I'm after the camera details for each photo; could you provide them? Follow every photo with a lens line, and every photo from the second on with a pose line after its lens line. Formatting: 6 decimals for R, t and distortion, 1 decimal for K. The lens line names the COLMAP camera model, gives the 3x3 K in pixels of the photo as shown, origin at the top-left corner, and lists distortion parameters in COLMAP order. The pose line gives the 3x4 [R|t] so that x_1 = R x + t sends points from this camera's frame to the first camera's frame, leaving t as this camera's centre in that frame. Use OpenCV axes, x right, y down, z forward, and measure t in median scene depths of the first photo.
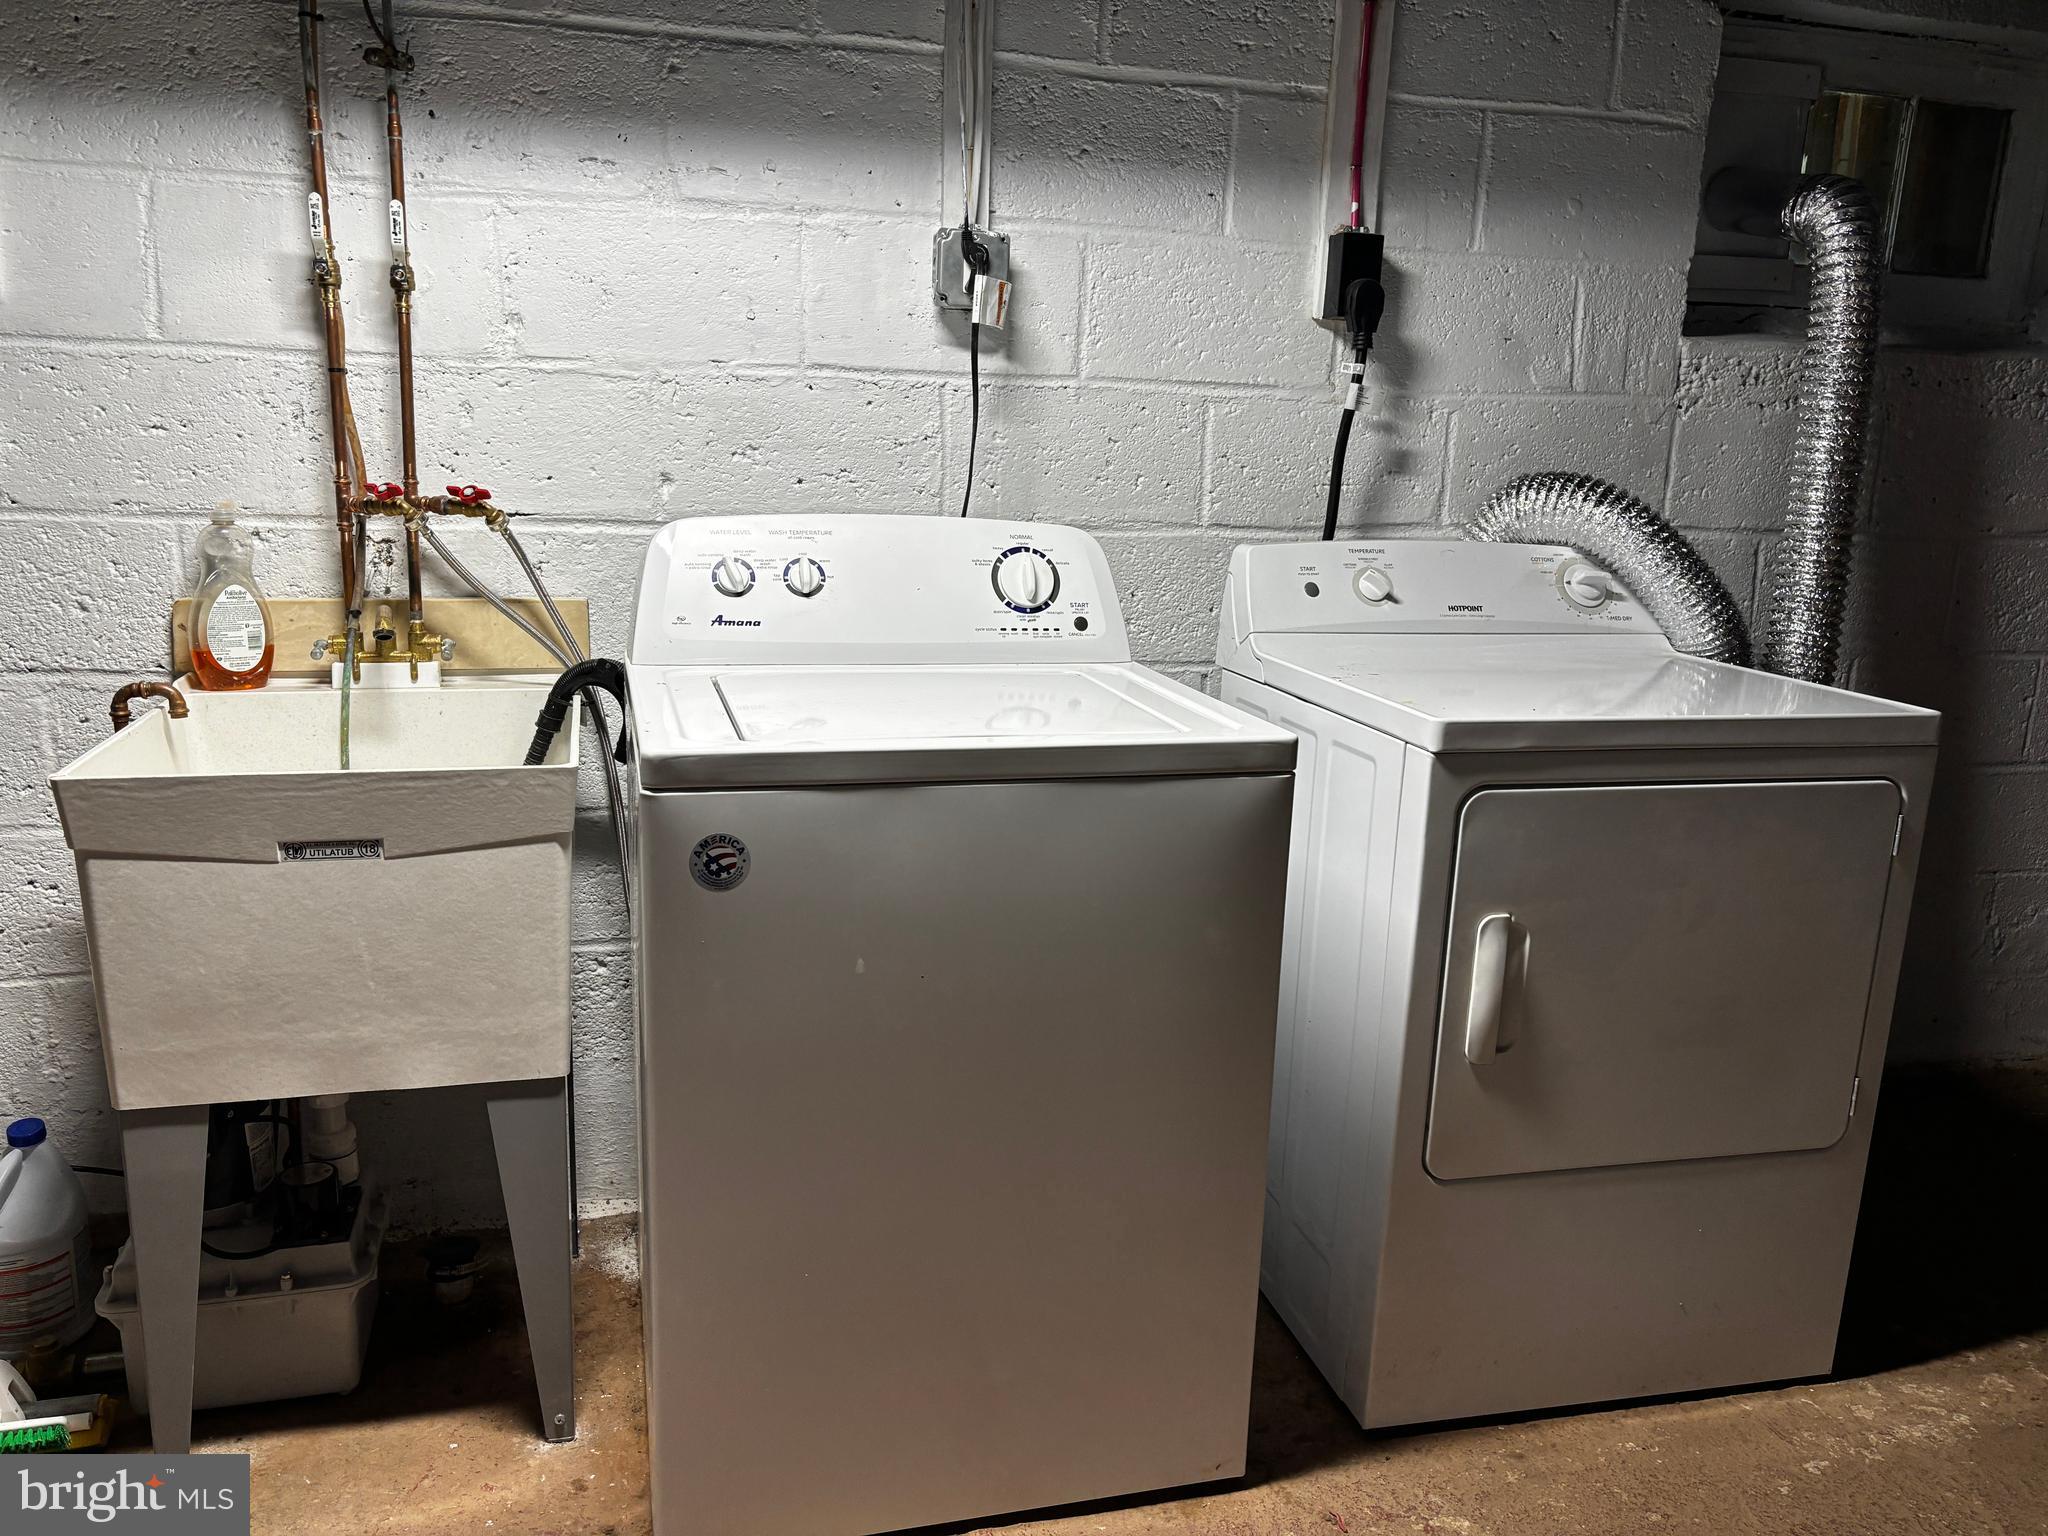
lens RADIAL K [[1546.6, 0, 1015.9], [0, 1546.6, 764.0], [0, 0, 1]] dist [0.055619, -0.050265]
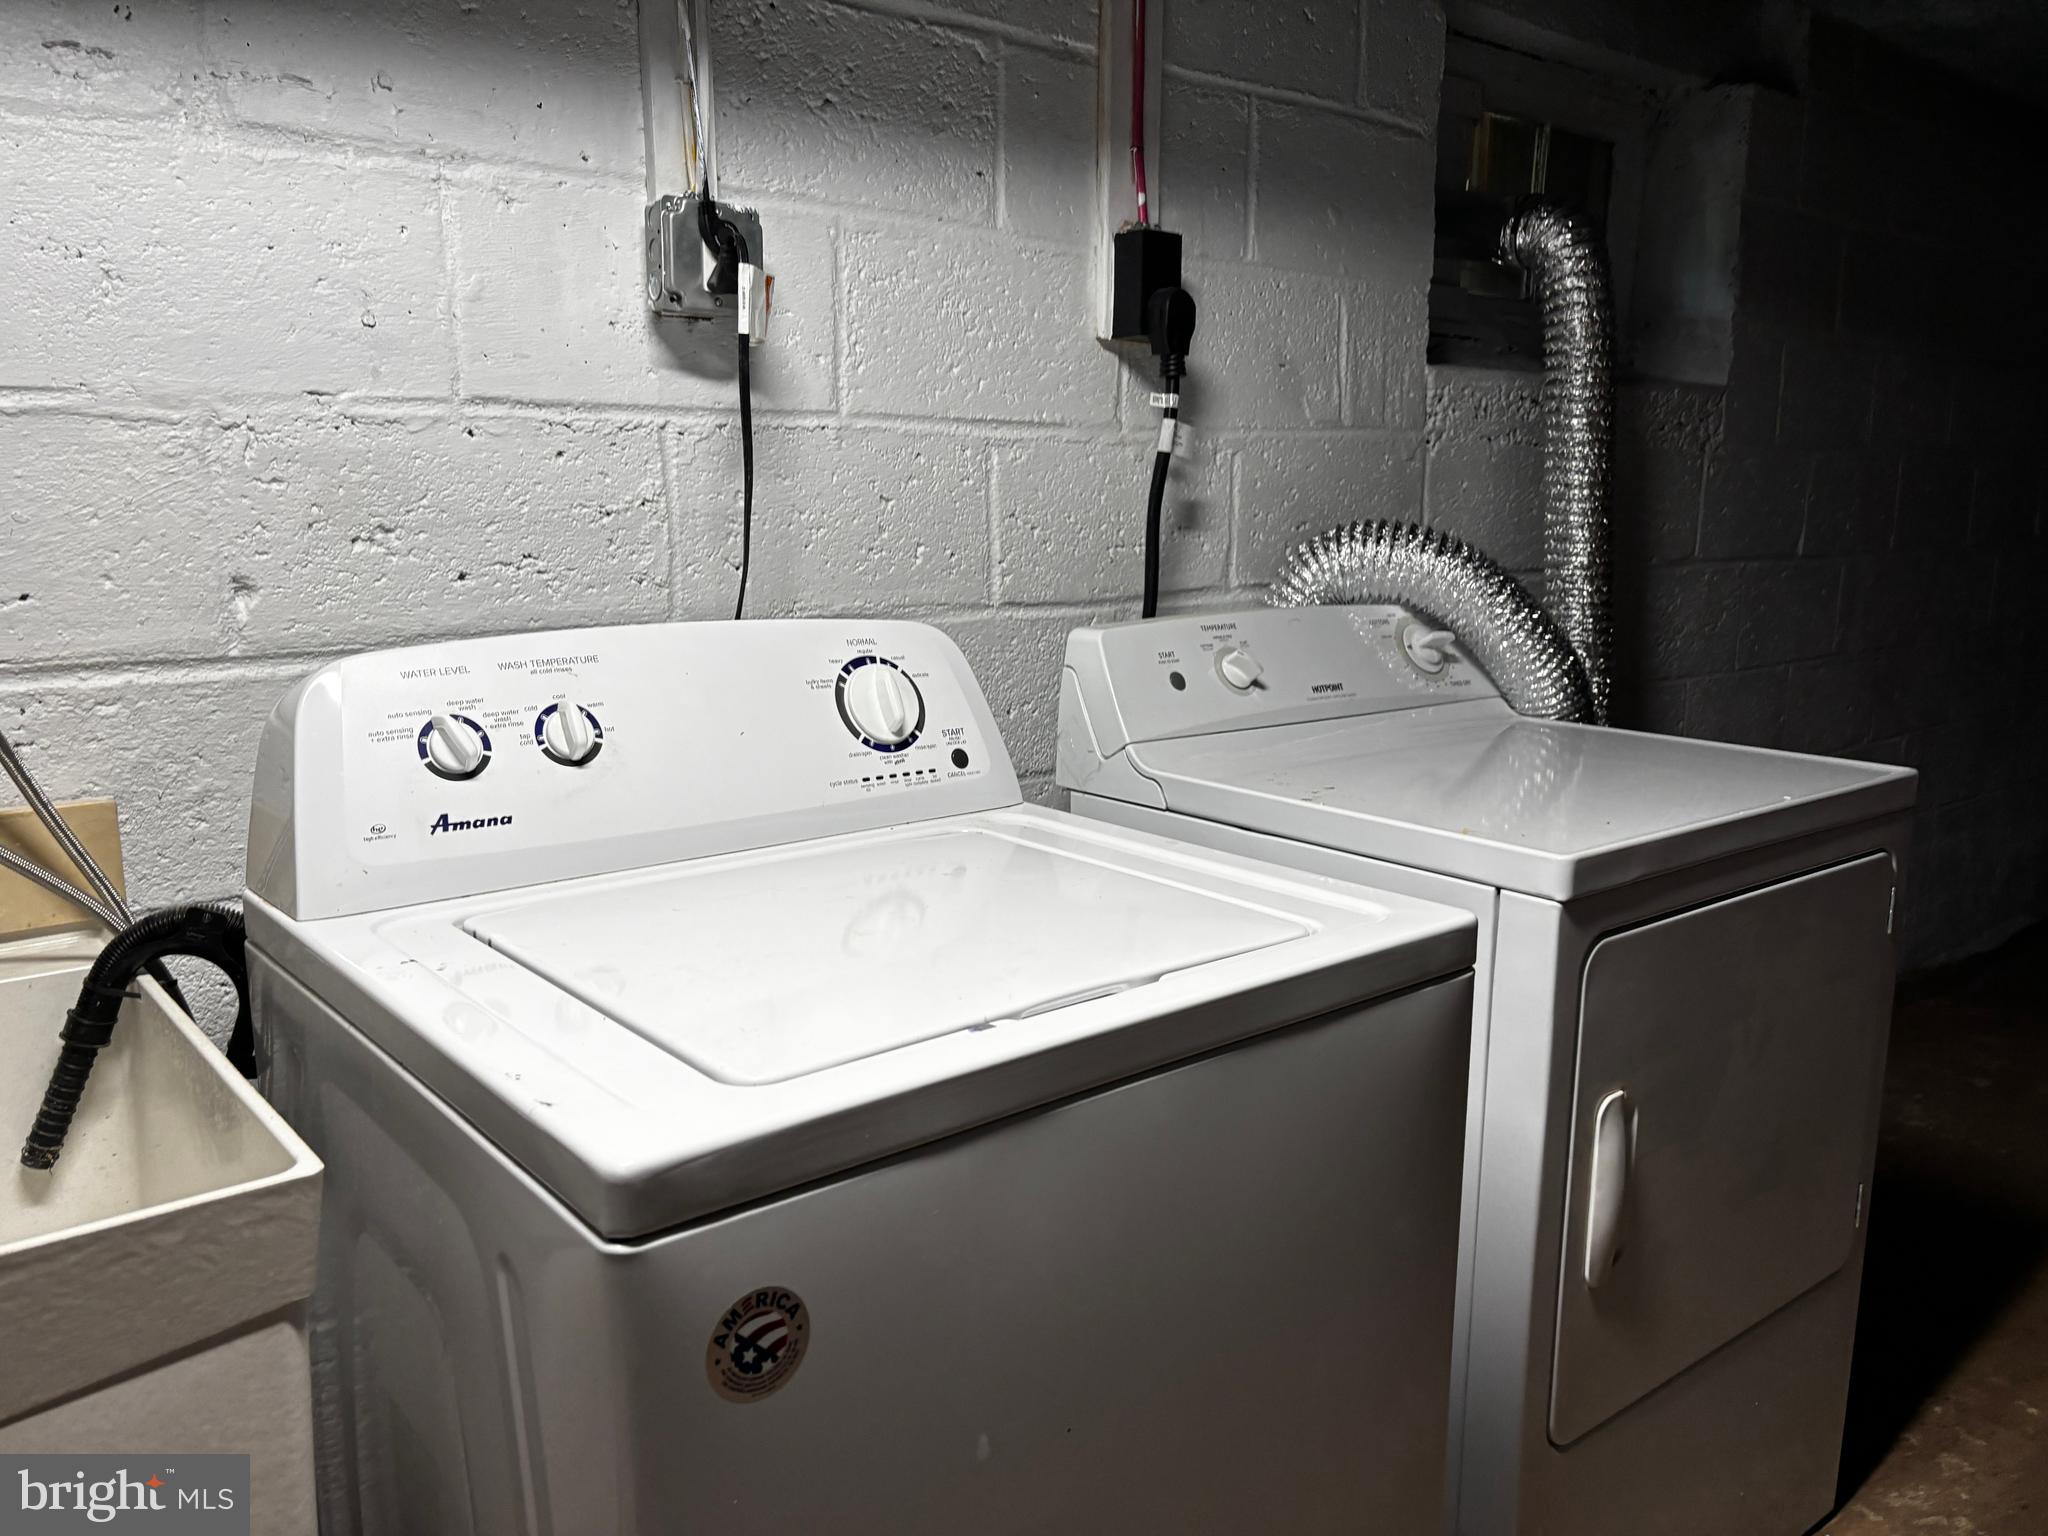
lens RADIAL K [[1546.6, 0, 1038.1], [0, 1546.6, 777.2], [0, 0, 1]] dist [0.055619, -0.050265]
pose [[0.910103, -0.106214, 0.400539, -0.192951], [0.115339, 0.993325, 0.001335, -0.073833], [-0.398007, 0.044983, 0.916279, 0.318453]]
